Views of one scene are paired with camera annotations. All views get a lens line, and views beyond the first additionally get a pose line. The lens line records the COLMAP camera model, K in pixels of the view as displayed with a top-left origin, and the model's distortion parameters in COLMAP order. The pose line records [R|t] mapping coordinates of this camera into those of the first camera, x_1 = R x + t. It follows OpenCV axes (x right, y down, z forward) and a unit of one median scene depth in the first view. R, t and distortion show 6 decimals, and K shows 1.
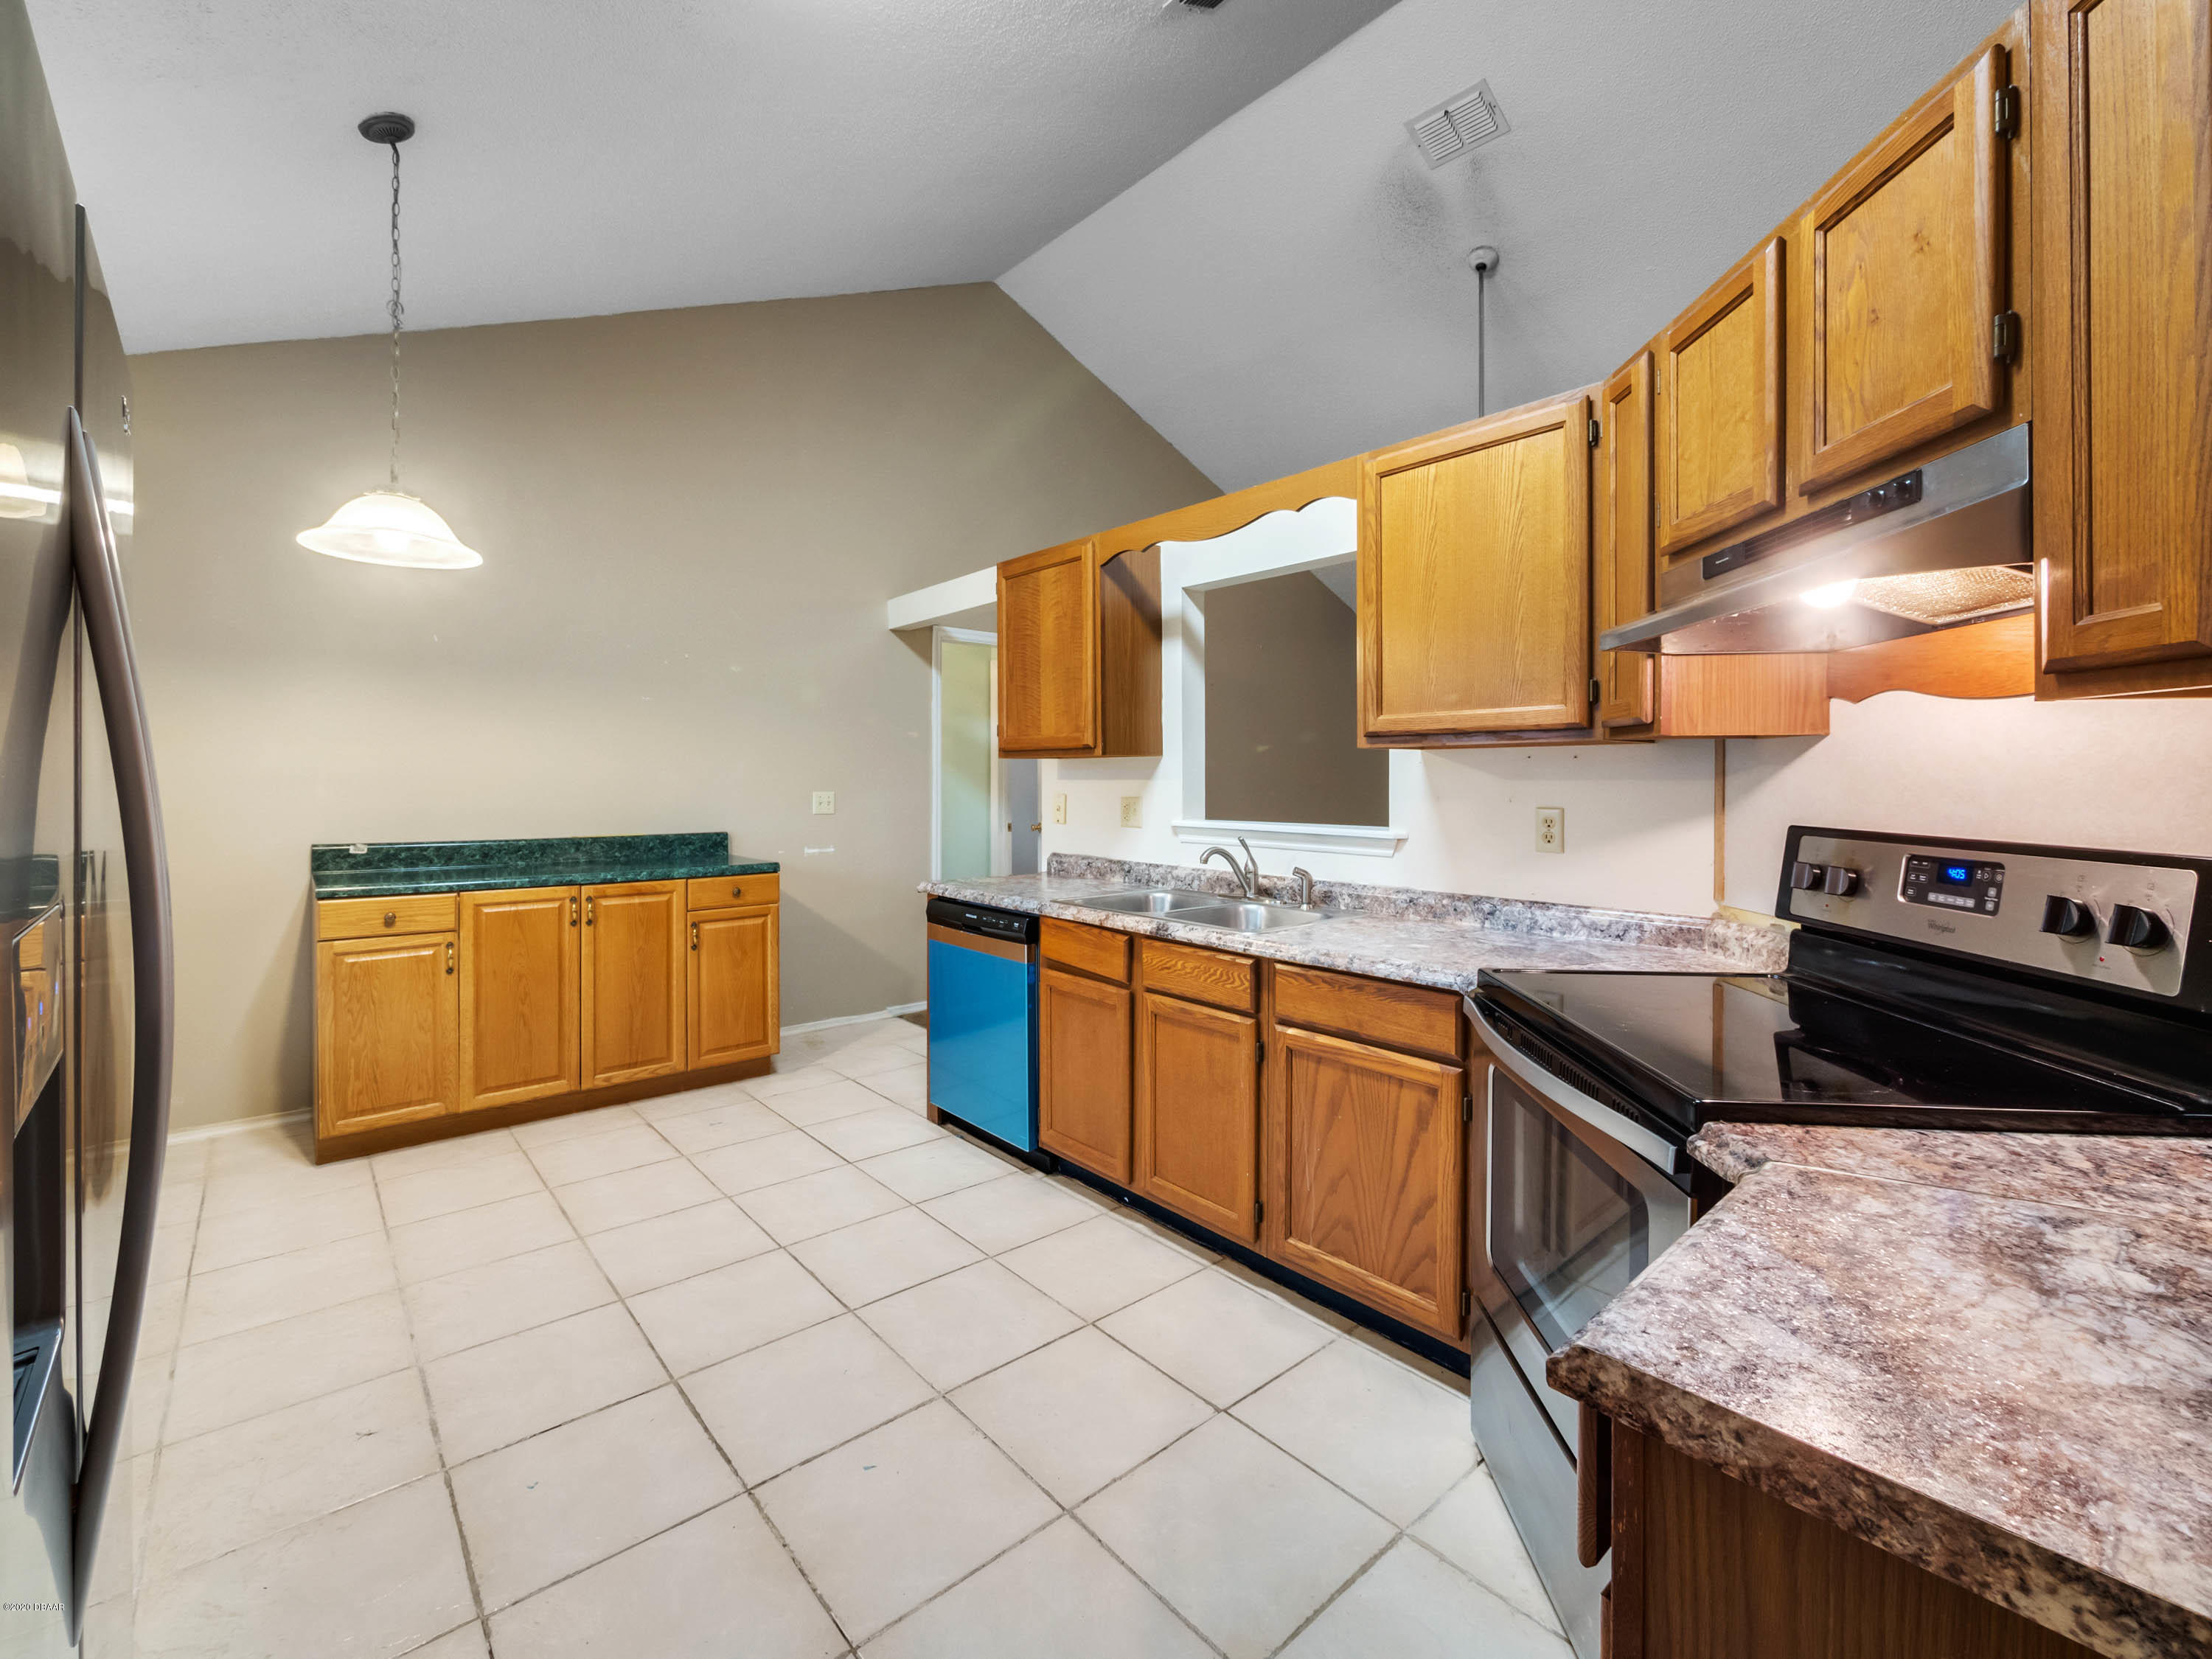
lens RADIAL K [[958.8, 0, 1094.1], [0, 958.8, 777.9], [0, 0, 1]] dist [-0.001676, 0.000015]
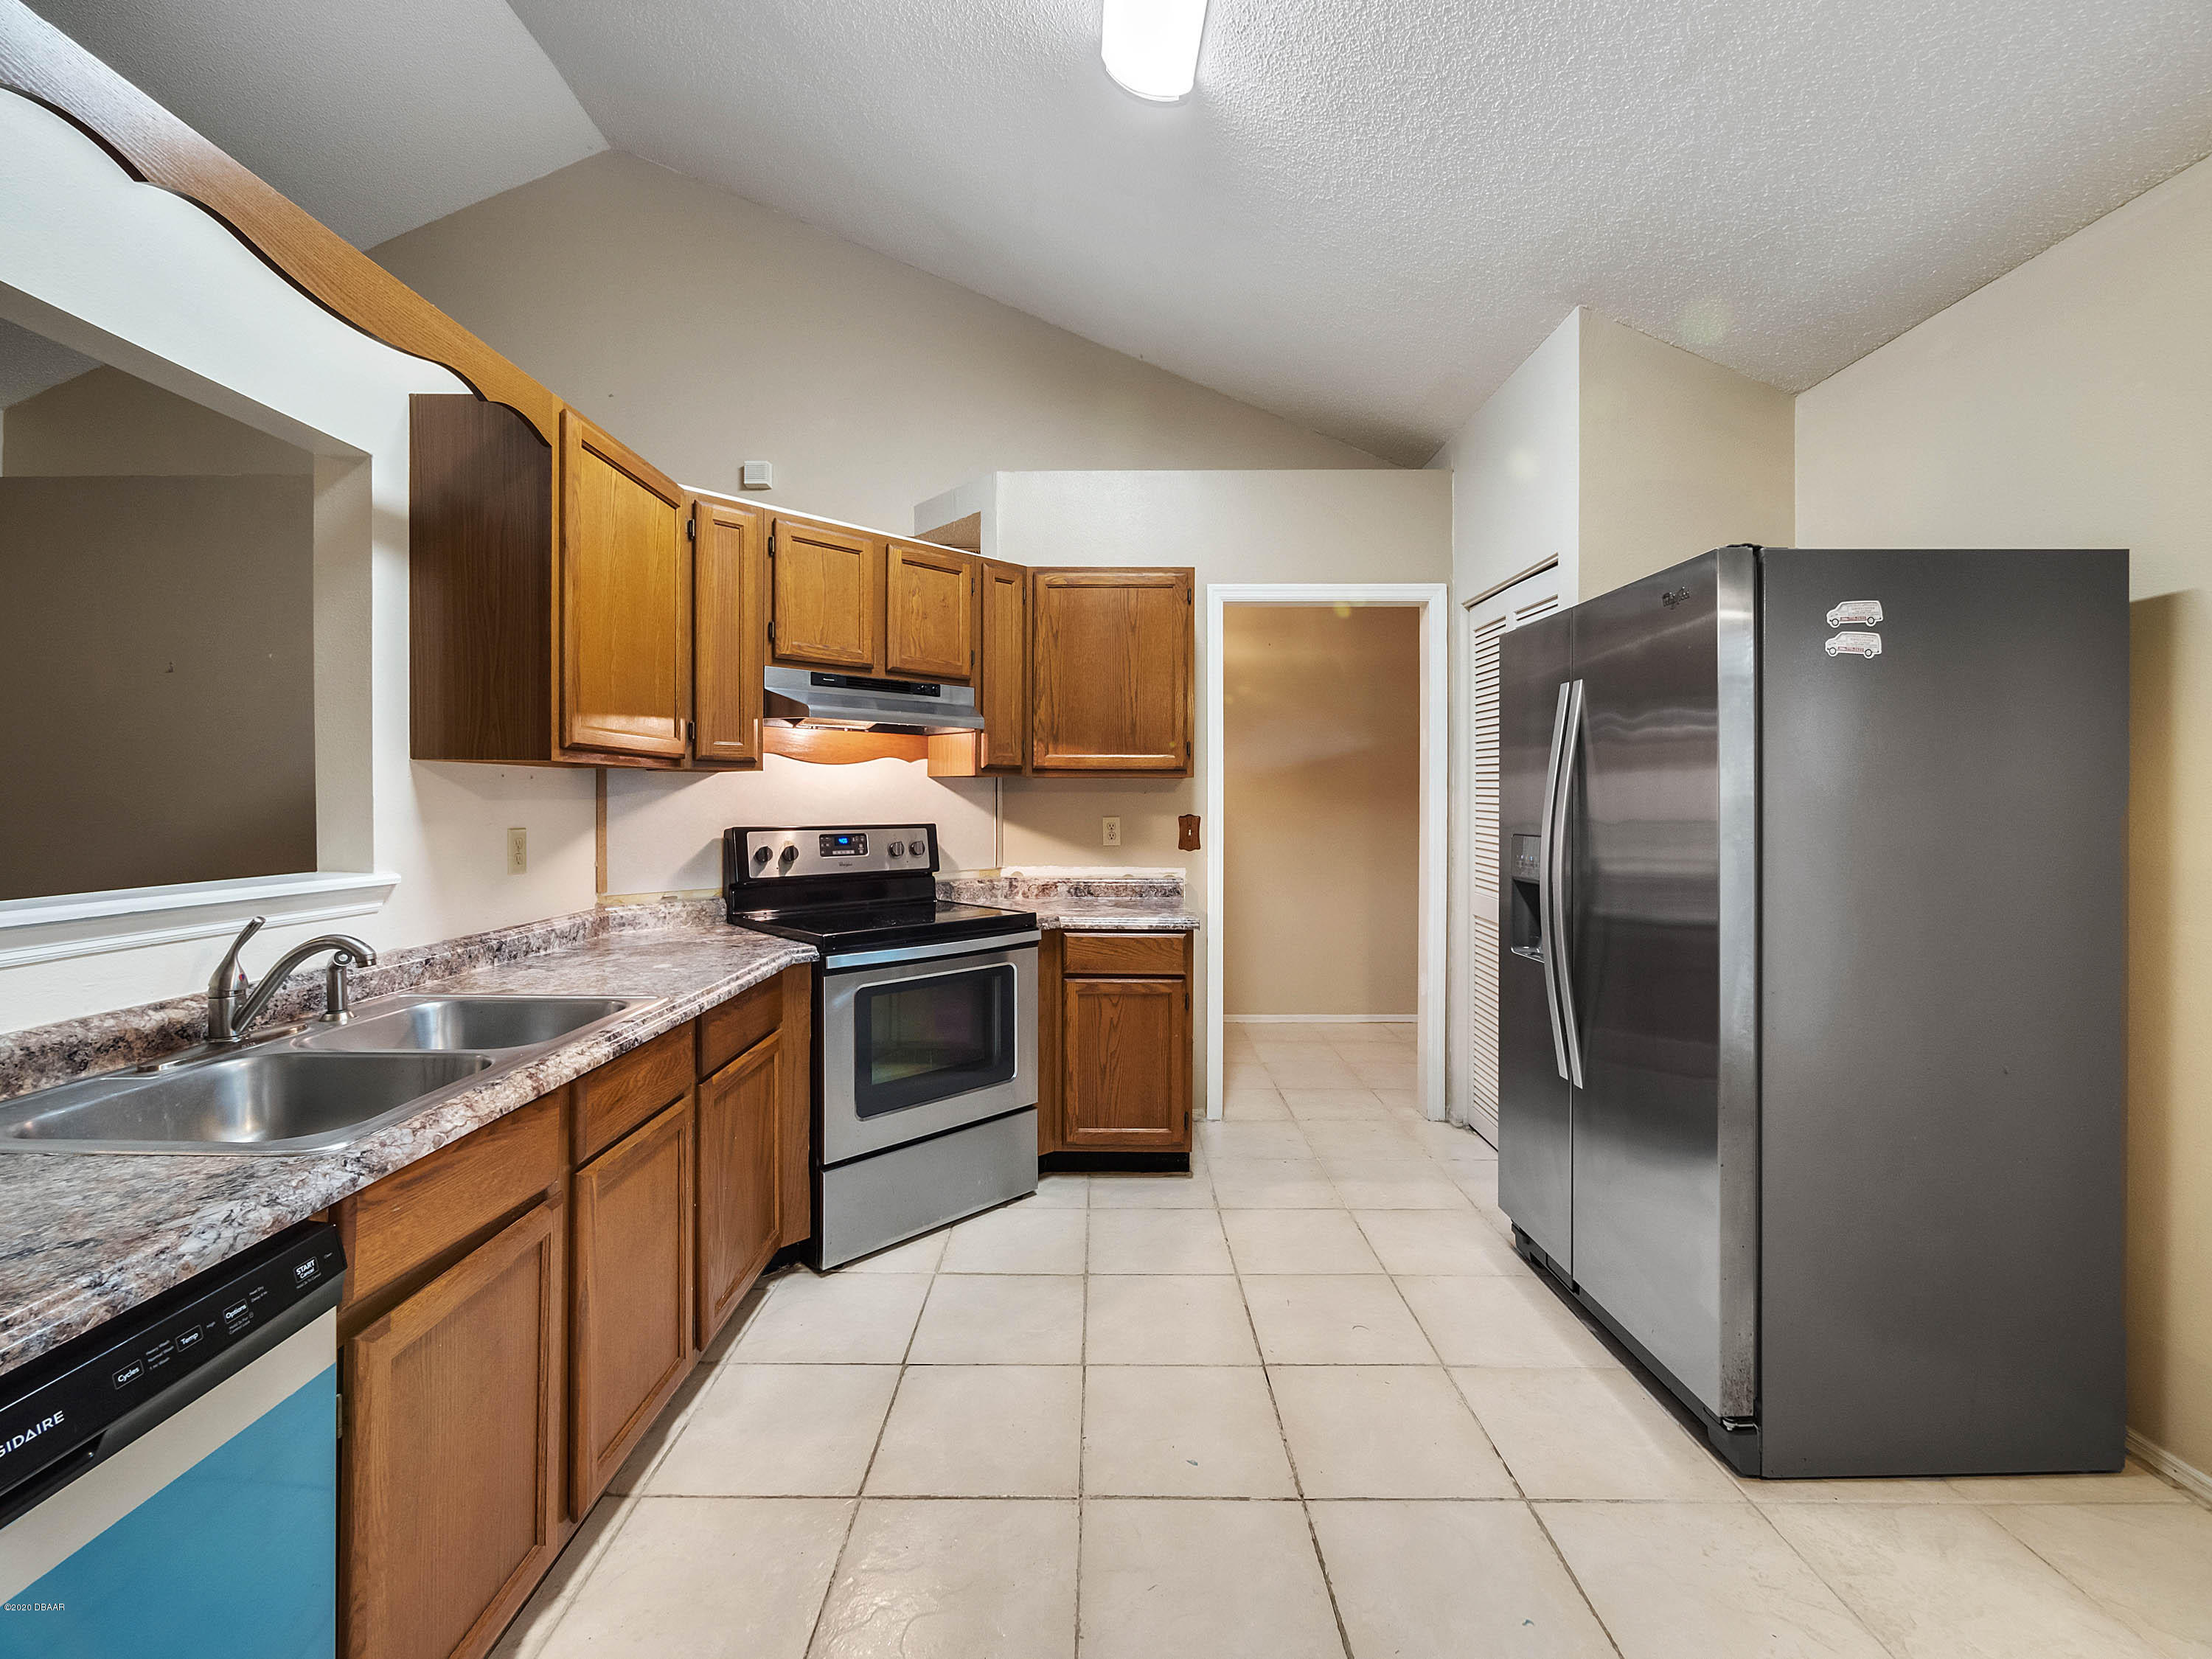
lens RADIAL K [[932.2, 0, 1096.9], [0, 932.2, 811.3], [0, 0, 1]] dist [-0.009764, 0.000809]
pose [[-0.757044, -0.008388, 0.653310, -0.657699], [-0.001679, 0.999939, 0.010893, 0.002885], [-0.653361, 0.007150, -0.757012, 1.486623]]
